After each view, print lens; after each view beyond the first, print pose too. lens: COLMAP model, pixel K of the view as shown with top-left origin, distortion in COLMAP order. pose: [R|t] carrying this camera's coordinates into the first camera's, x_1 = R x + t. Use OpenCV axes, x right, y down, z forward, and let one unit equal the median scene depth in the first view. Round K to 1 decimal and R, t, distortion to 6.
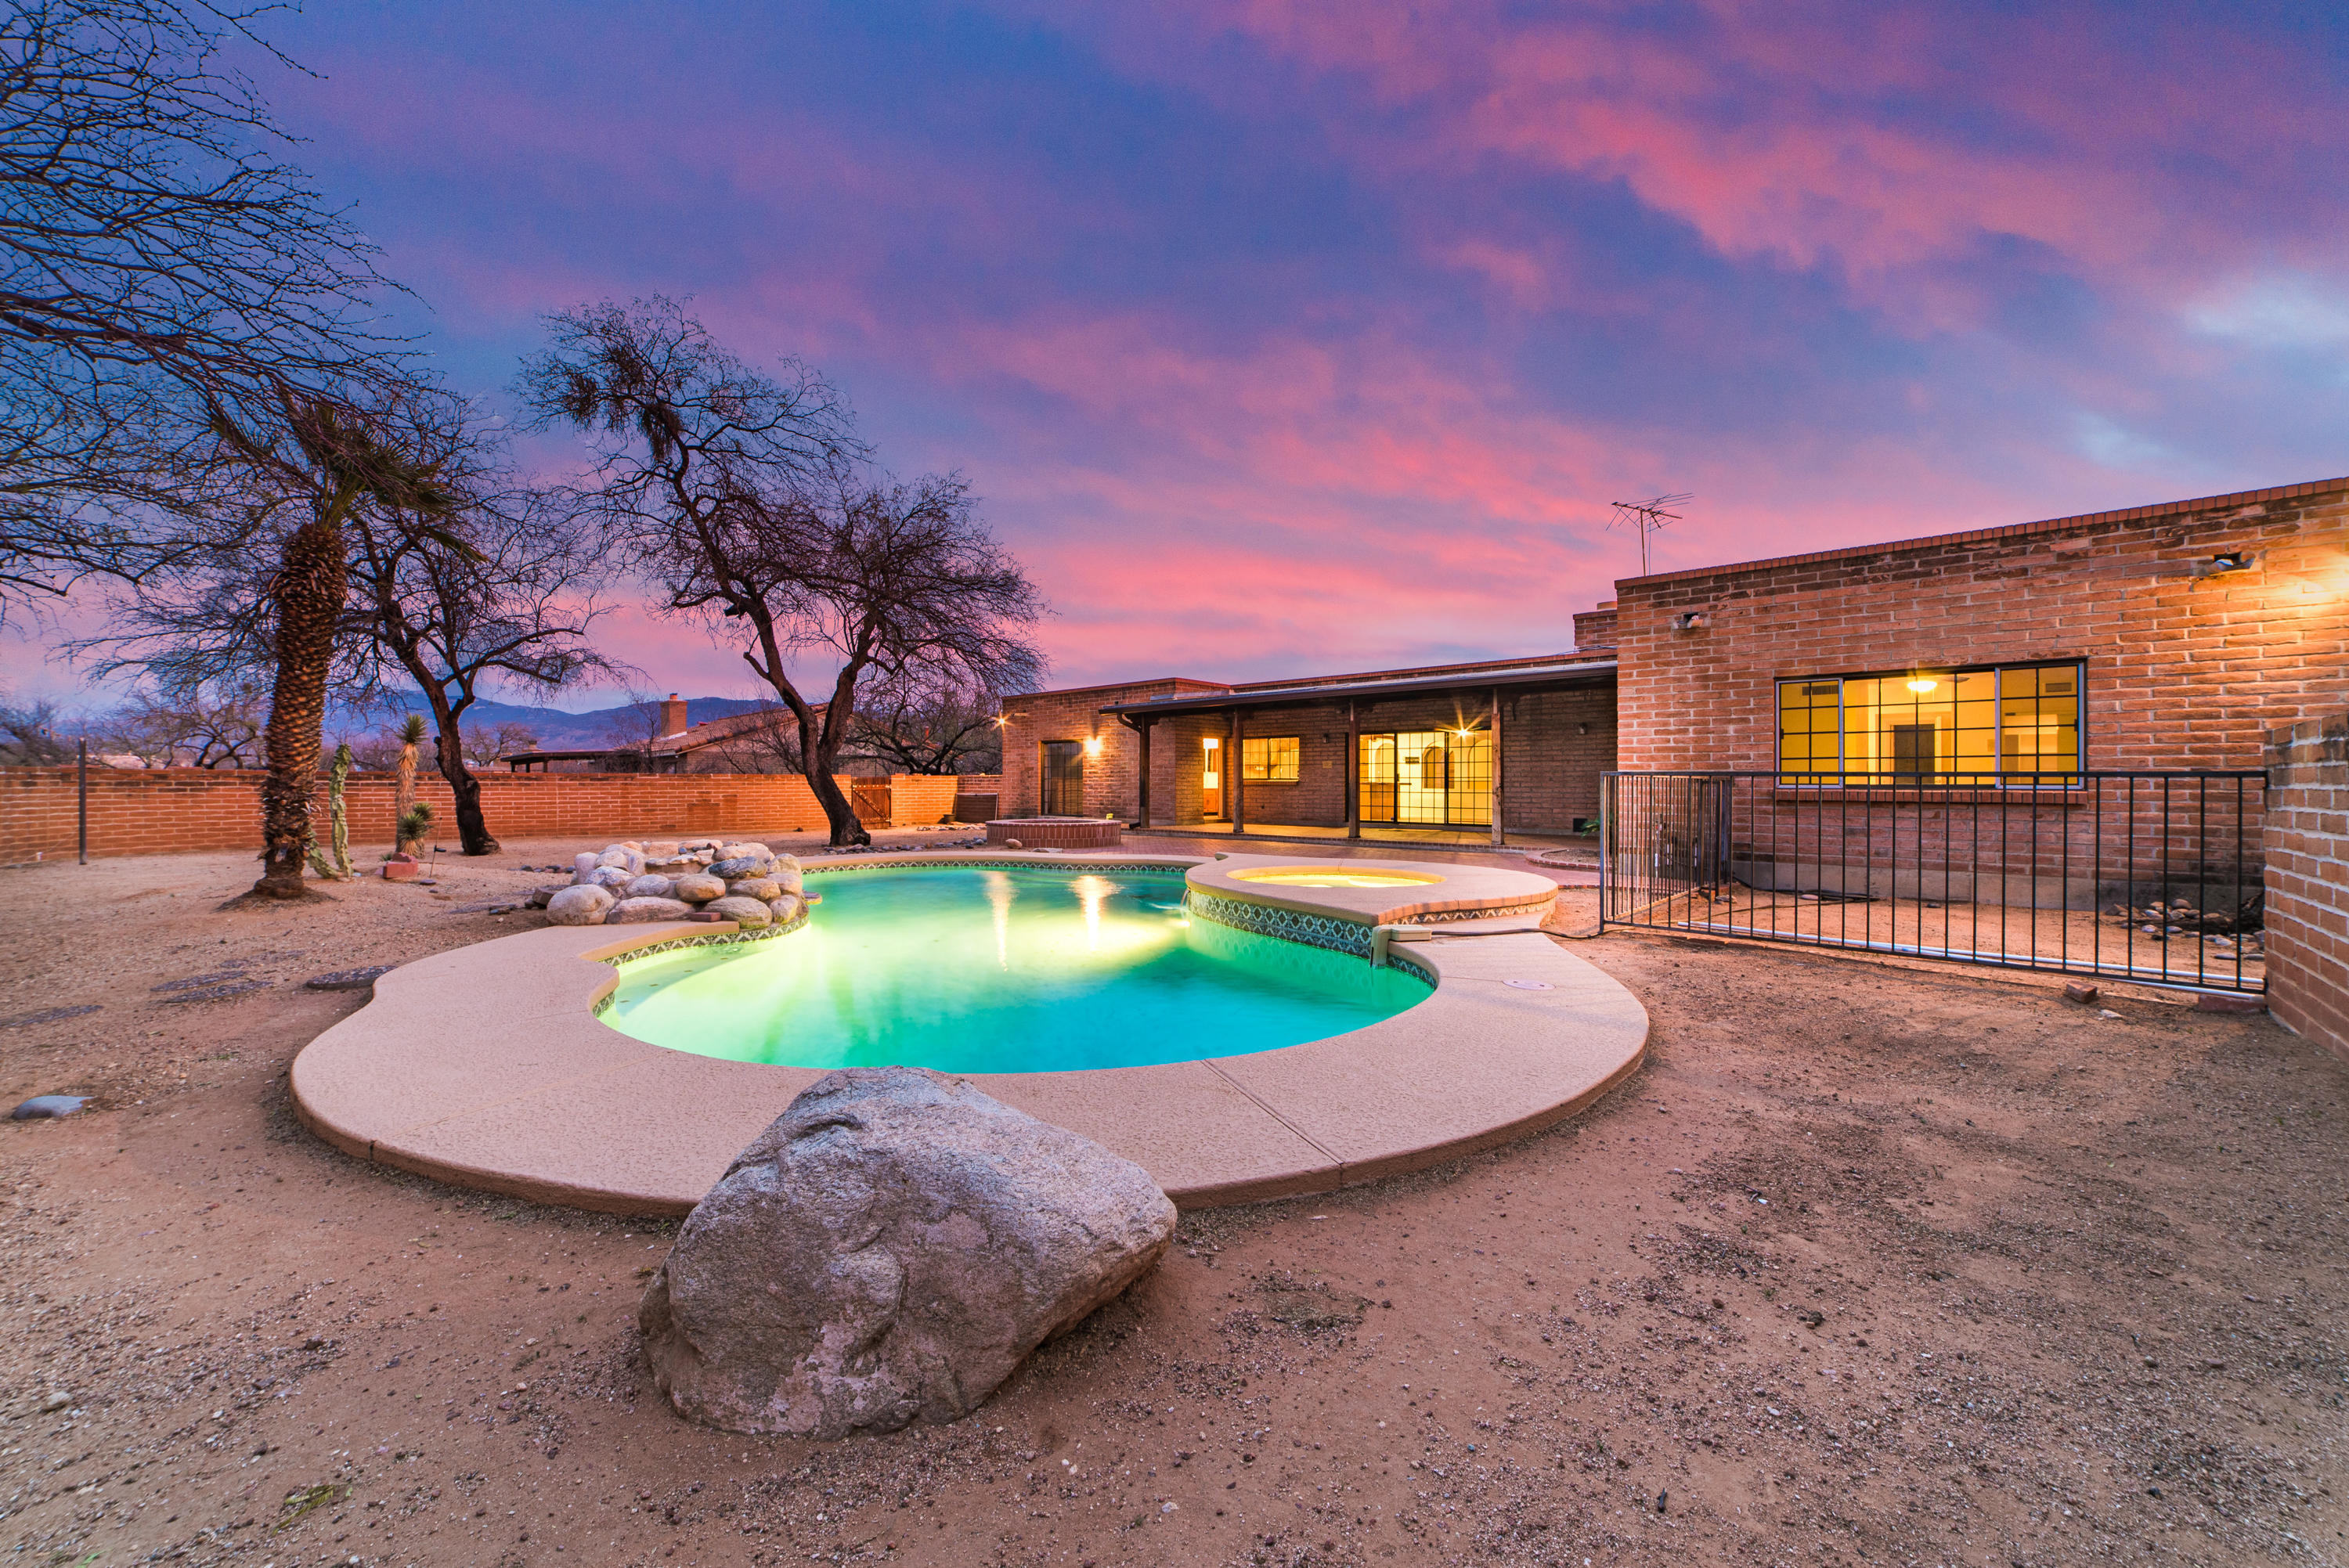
lens RADIAL K [[900.6, 0, 1156.9], [0, 900.6, 786.5], [0, 0, 1]] dist [-0.024215, 0.009972]
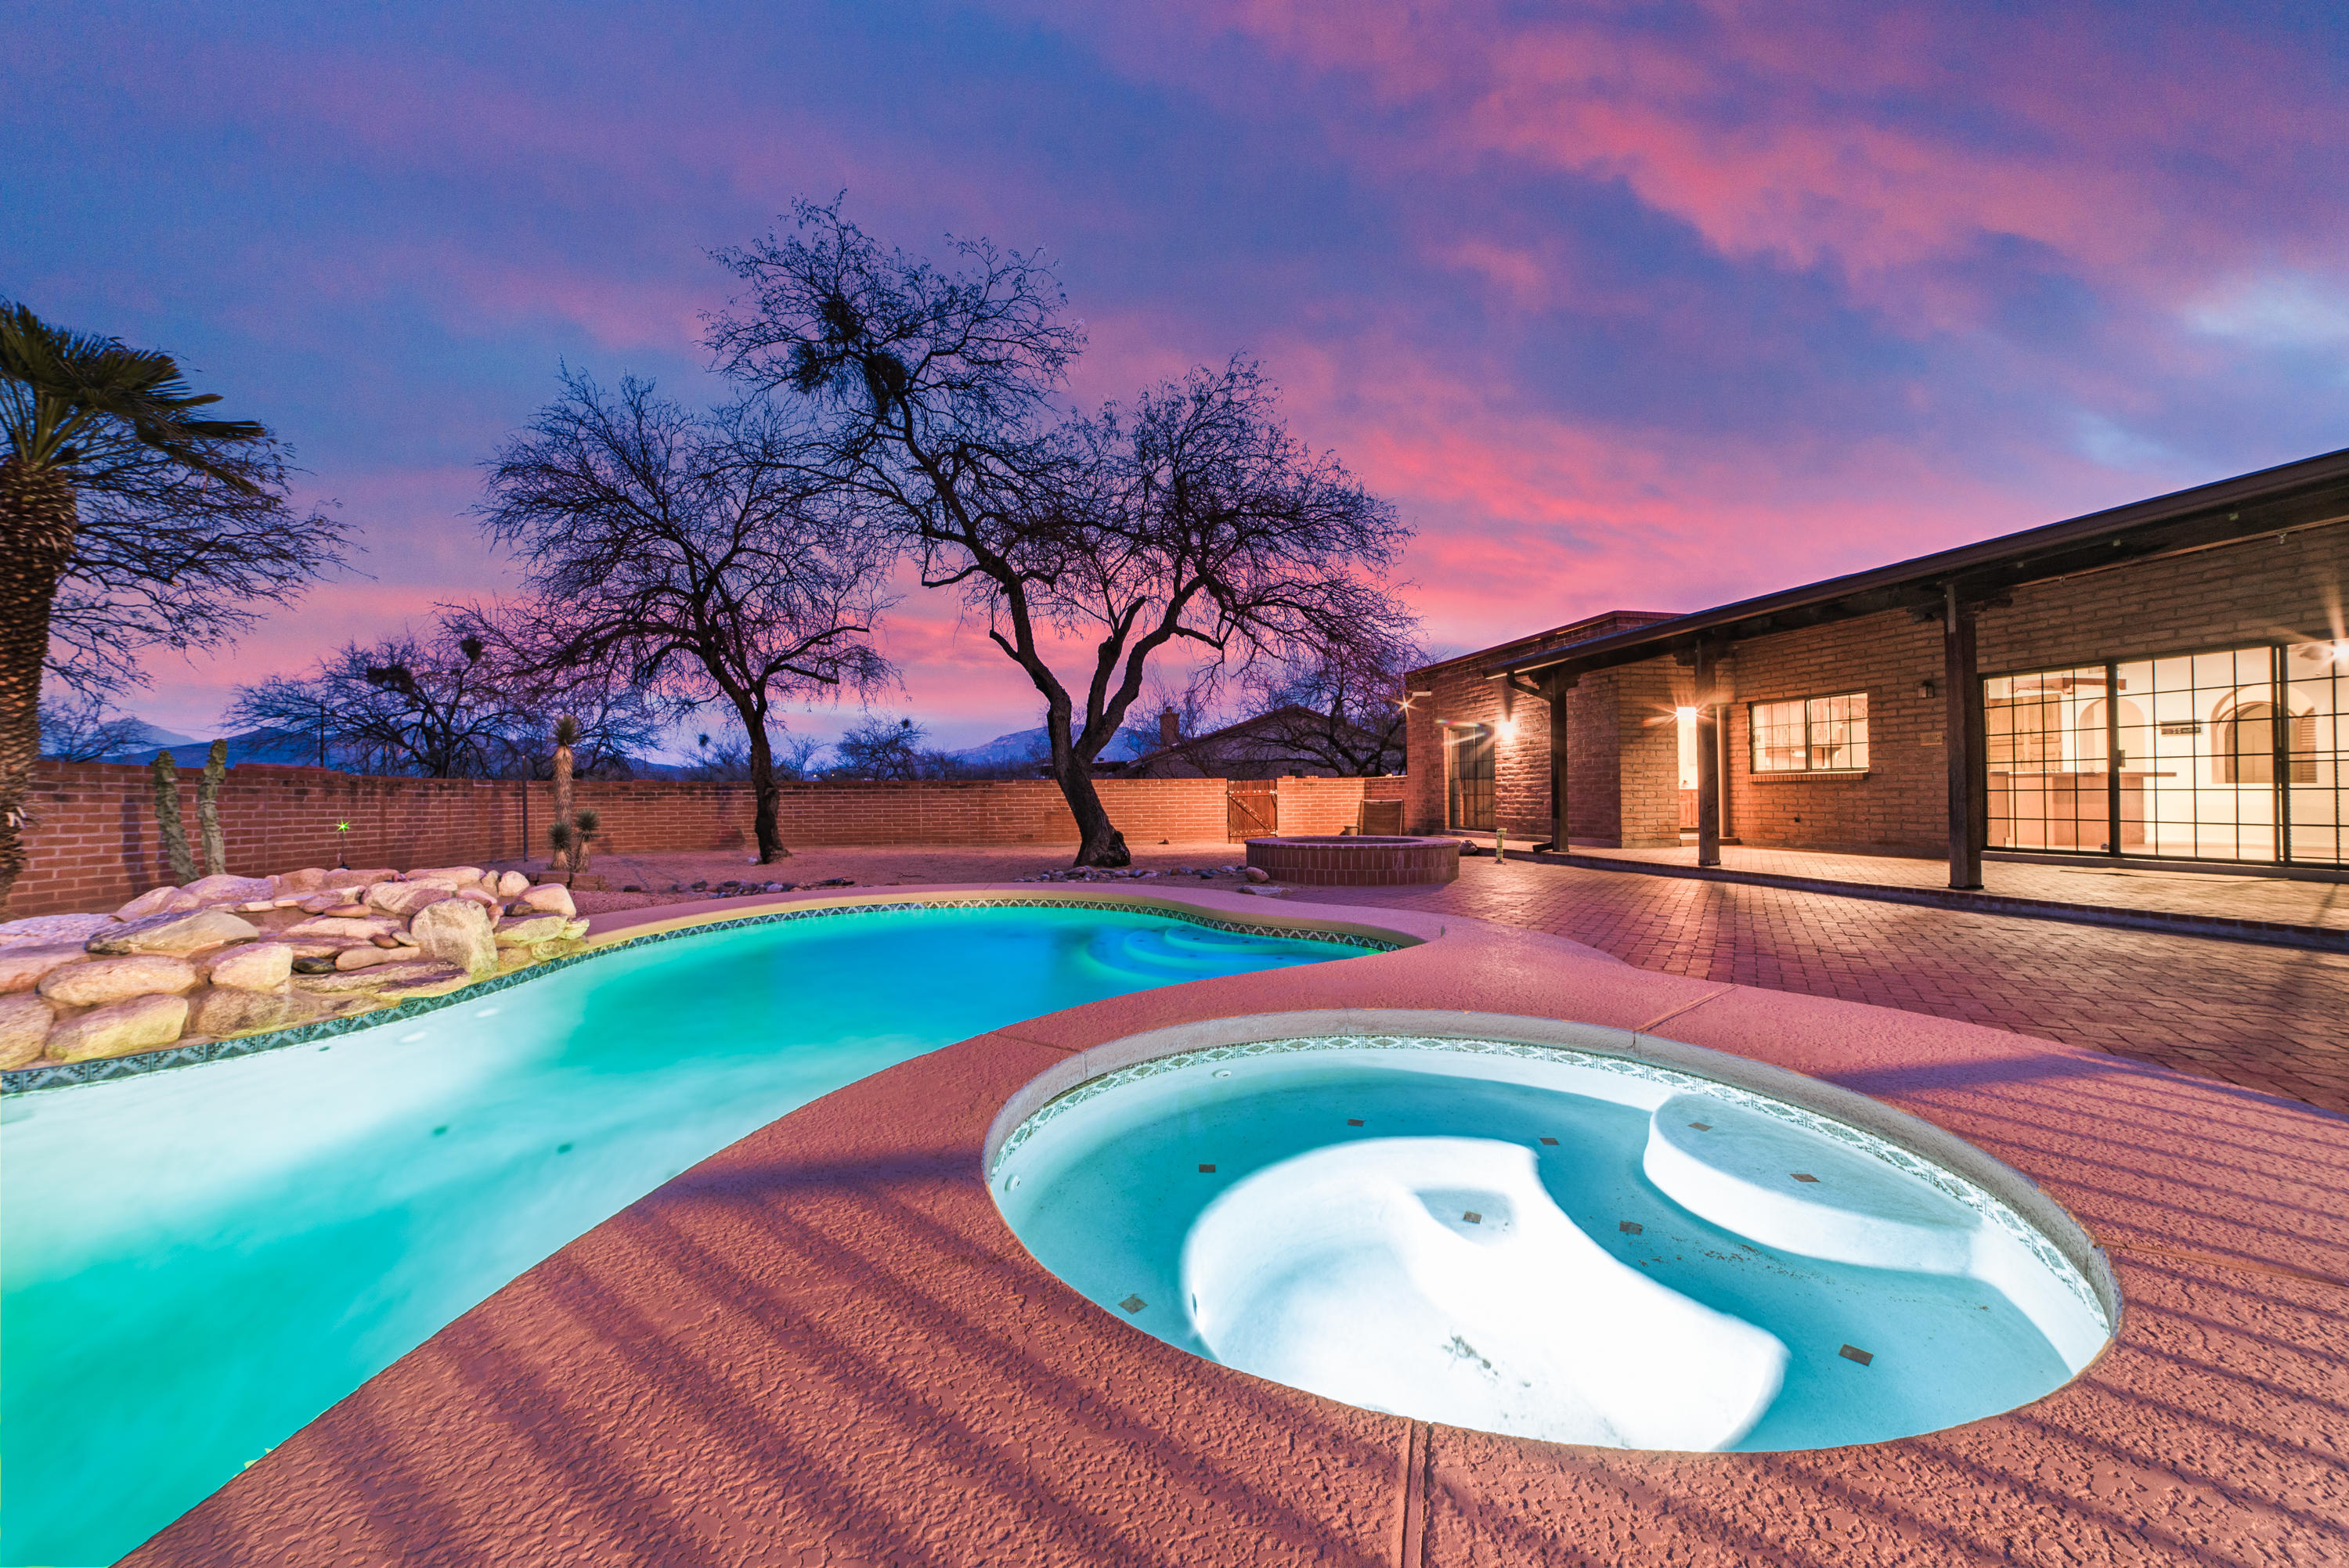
lens RADIAL K [[900.6, 0, 1156.9], [0, 900.6, 786.5], [0, 0, 1]] dist [-0.024215, 0.009972]
pose [[0.818618, -0.013584, -0.574178, 0.115241], [0.008005, 0.999893, -0.012244, 0.005548], [0.574282, 0.005427, 0.818639, 0.314293]]
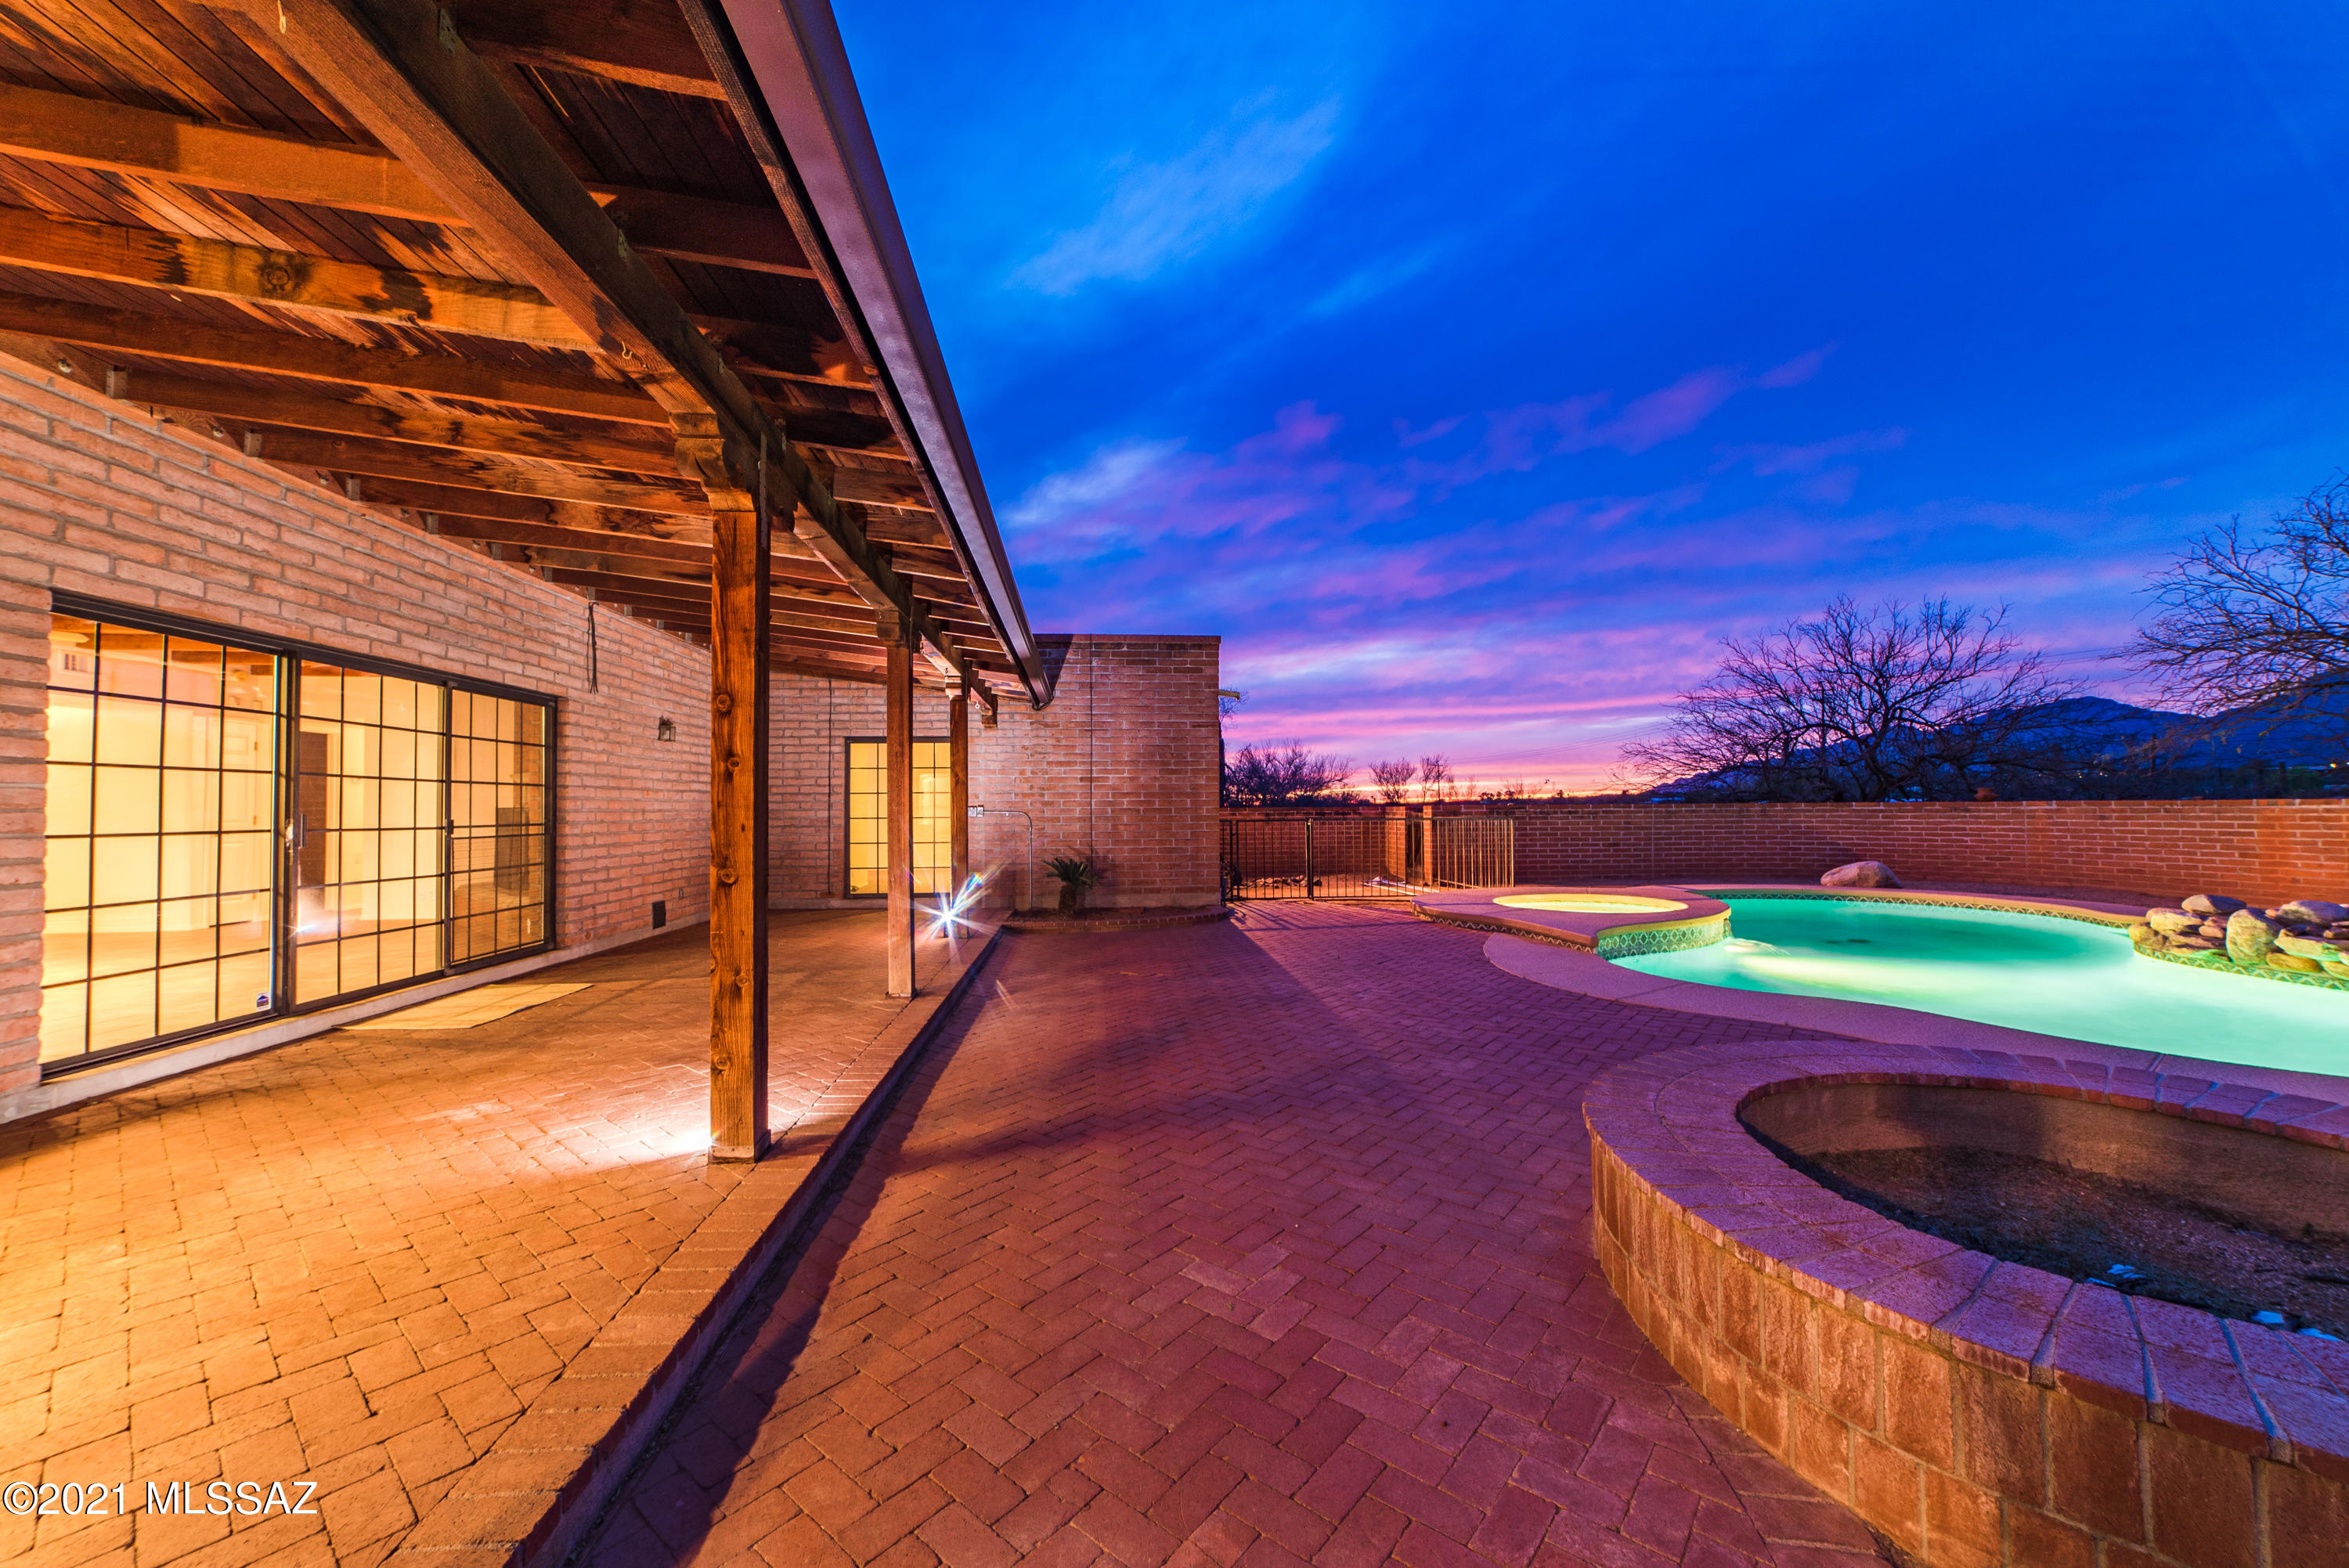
lens RADIAL K [[900.6, 0, 1156.9], [0, 900.6, 786.5], [0, 0, 1]] dist [-0.024215, 0.009972]
pose [[-0.746863, 0.025013, 0.664508, -0.075700], [0.009579, 0.999593, -0.026861, -0.012676], [-0.664909, -0.013696, -0.746799, 0.958603]]
